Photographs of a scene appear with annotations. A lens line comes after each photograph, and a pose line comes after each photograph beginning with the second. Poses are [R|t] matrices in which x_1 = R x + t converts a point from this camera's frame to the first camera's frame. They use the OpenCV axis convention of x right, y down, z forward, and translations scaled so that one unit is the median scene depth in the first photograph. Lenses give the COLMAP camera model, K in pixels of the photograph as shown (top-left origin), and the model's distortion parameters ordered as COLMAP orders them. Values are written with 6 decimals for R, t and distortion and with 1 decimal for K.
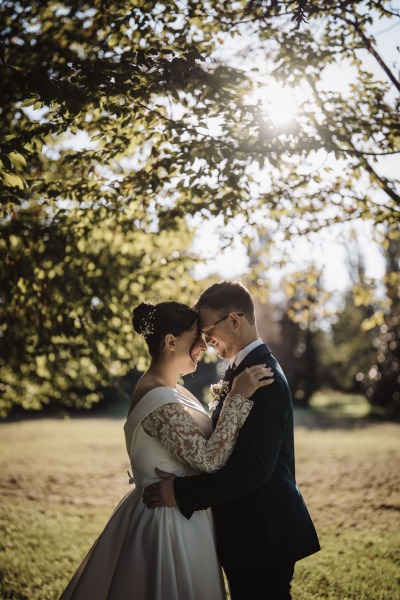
lens RADIAL K [[888.5, 0, 200.0], [0, 888.5, 300.0], [0, 0, 1]] dist [-0.036053, 0.346120]
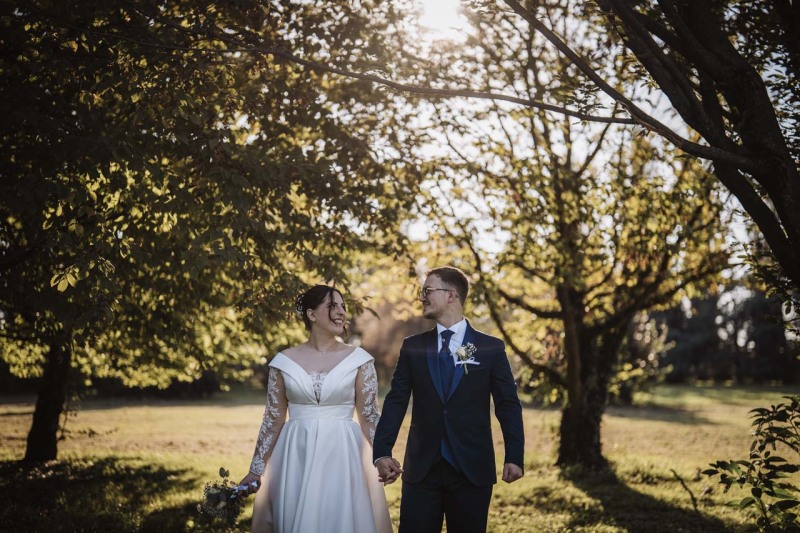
lens RADIAL K [[1199.6, 0, 385.9], [0, 1199.6, 267.4], [0, 0, 1]] dist [-0.021615, 0.109196]
pose [[0.998513, 0.011785, 0.053222, -0.019768], [-0.012324, 0.999876, 0.009820, -0.107427], [-0.053099, -0.010461, 0.998534, -1.291946]]
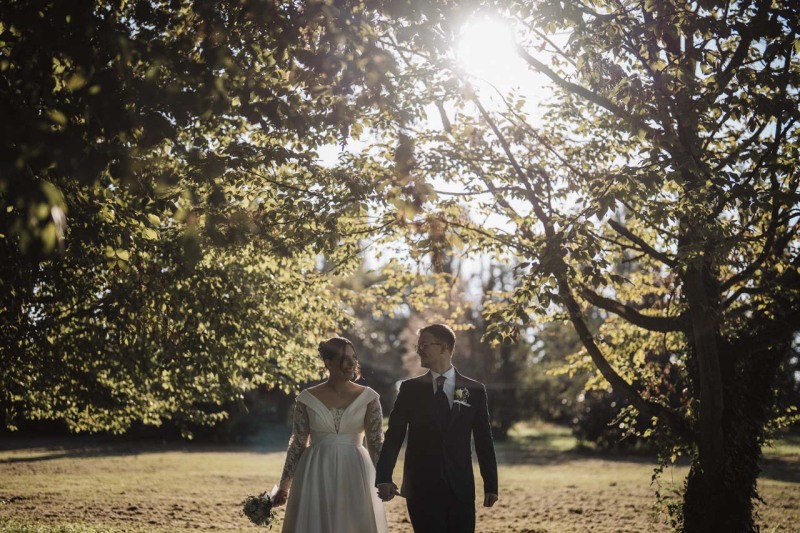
lens RADIAL K [[1184.6, 0, 400.0], [0, 1184.6, 266.5], [0, 0, 1]] dist [-0.036053, 0.346120]
pose [[0.999744, 0.013463, 0.018177, 0.073368], [-0.012967, 0.999547, -0.027145, -0.024239], [-0.018534, 0.026902, 0.999466, -0.435250]]
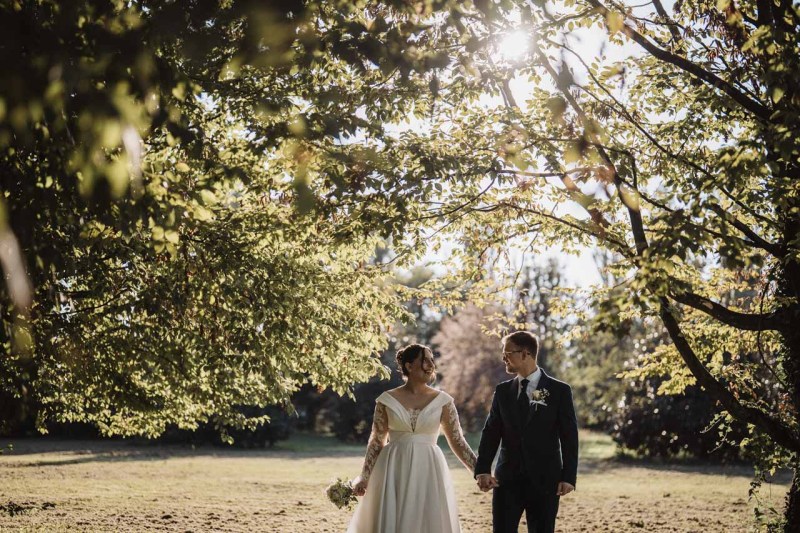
lens RADIAL K [[1199.6, 0, 385.9], [0, 1199.6, 267.4], [0, 0, 1]] dist [-0.021615, 0.109196]
pose [[0.999742, 0.016035, -0.016102, 0.031904], [-0.016493, 0.999450, -0.028761, -0.012499], [0.015632, 0.029019, 0.999457, -0.325589]]
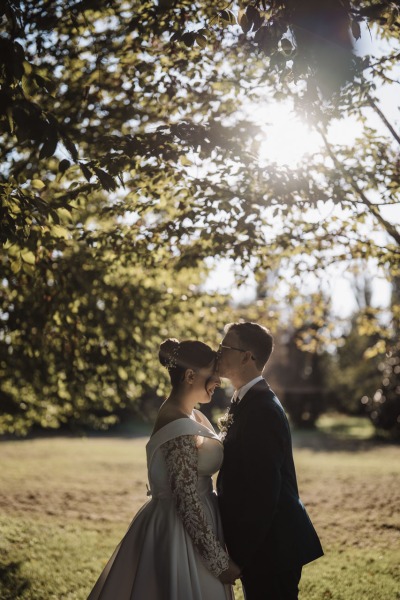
lens RADIAL K [[873.6, 0, 205.2], [0, 873.6, 298.1], [0, 0, 1]] dist [-0.008607, 0.105567]
pose [[0.999894, 0.013872, -0.004347, -0.009582], [-0.013981, 0.999563, -0.026049, -0.013125], [0.003984, 0.026107, 0.999651, -0.072565]]
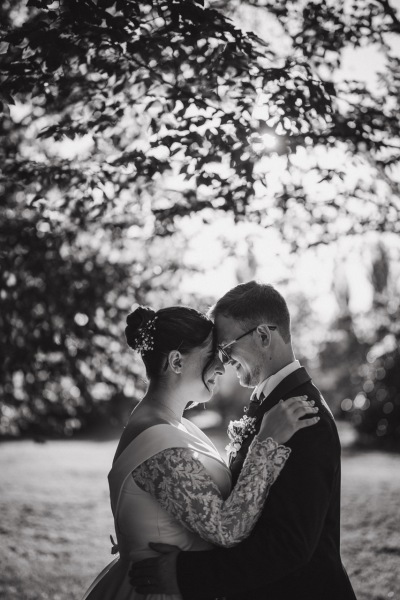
lens RADIAL K [[872.9, 0, 200.0], [0, 872.9, 300.0], [0, 0, 1]] dist [0.114793, 0.033451]
pose [[0.999563, 0.024476, 0.016567, -0.012302], [-0.024008, 0.999323, -0.027888, 0.007754], [-0.017238, 0.027478, 0.999474, 0.133352]]
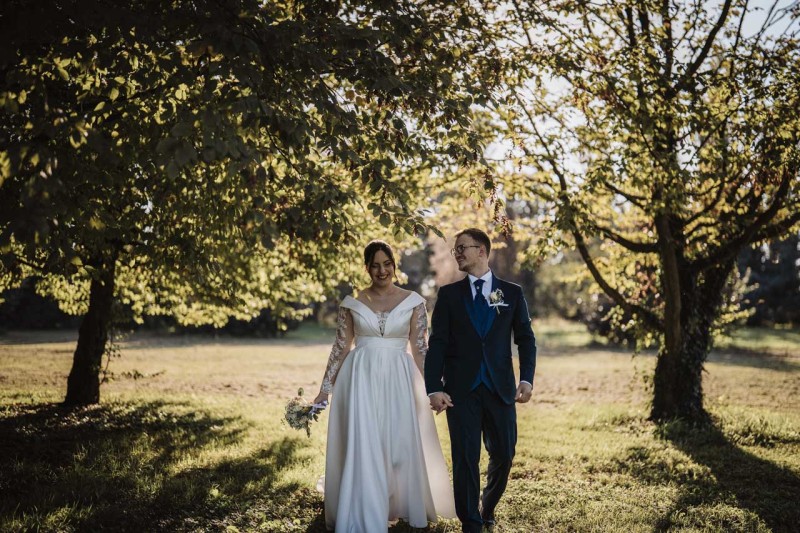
lens RADIAL K [[1164.7, 0, 400.0], [0, 1164.7, 266.5], [0, 0, 1]] dist [-0.057821, -0.032812]
pose [[0.999876, 0.015677, 0.001116, 0.006882], [-0.015715, 0.998168, 0.058425, -0.074324], [-0.000199, -0.058435, 0.998291, -0.958113]]
